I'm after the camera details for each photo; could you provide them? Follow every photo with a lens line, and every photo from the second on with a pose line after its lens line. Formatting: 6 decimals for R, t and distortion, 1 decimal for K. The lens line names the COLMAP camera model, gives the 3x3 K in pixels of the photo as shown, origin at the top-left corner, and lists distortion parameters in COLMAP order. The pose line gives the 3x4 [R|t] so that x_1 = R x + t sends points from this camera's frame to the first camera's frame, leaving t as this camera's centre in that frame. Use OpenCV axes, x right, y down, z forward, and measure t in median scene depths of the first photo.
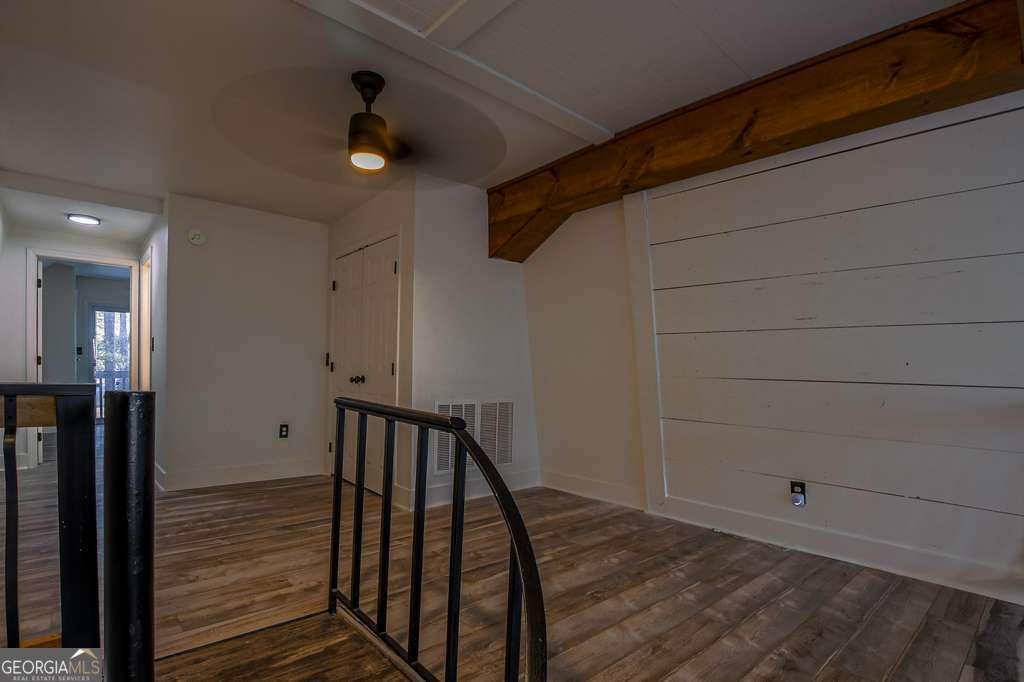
lens RADIAL K [[503.5, 0, 488.3], [0, 503.5, 363.6], [0, 0, 1]] dist [-0.029645, 0.001798]
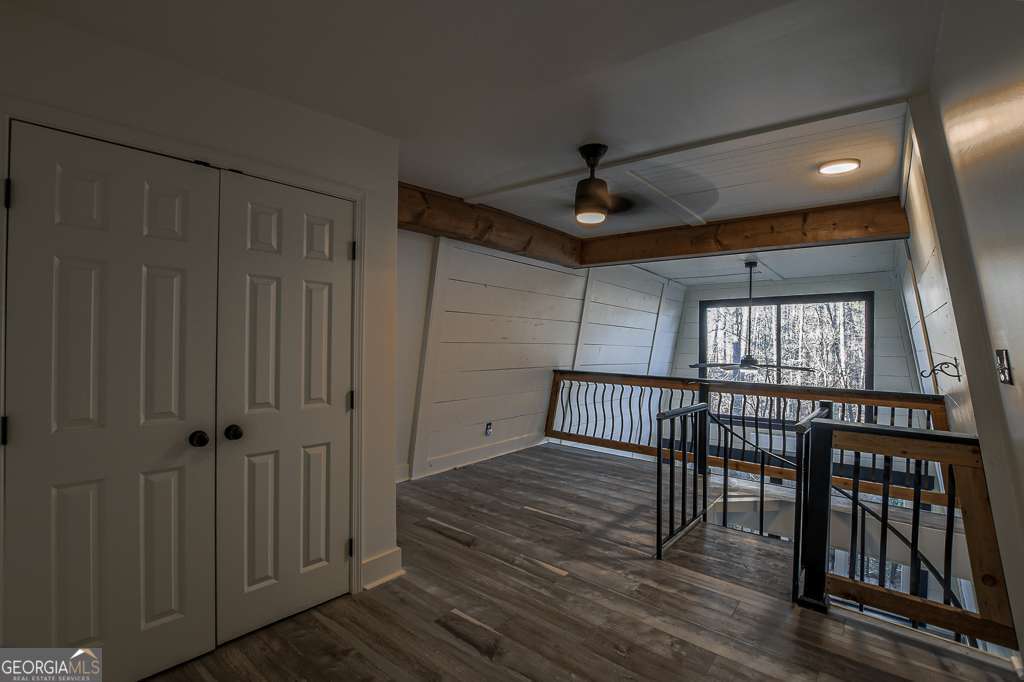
lens RADIAL K [[470.9, 0, 509.9], [0, 470.9, 344.6], [0, 0, 1]] dist [-0.030543, 0.000000]
pose [[-0.168362, -0.040768, 0.984882, -1.334269], [-0.034187, 0.998785, 0.035499, -0.151452], [-0.985132, -0.027694, -0.169551, 1.425362]]
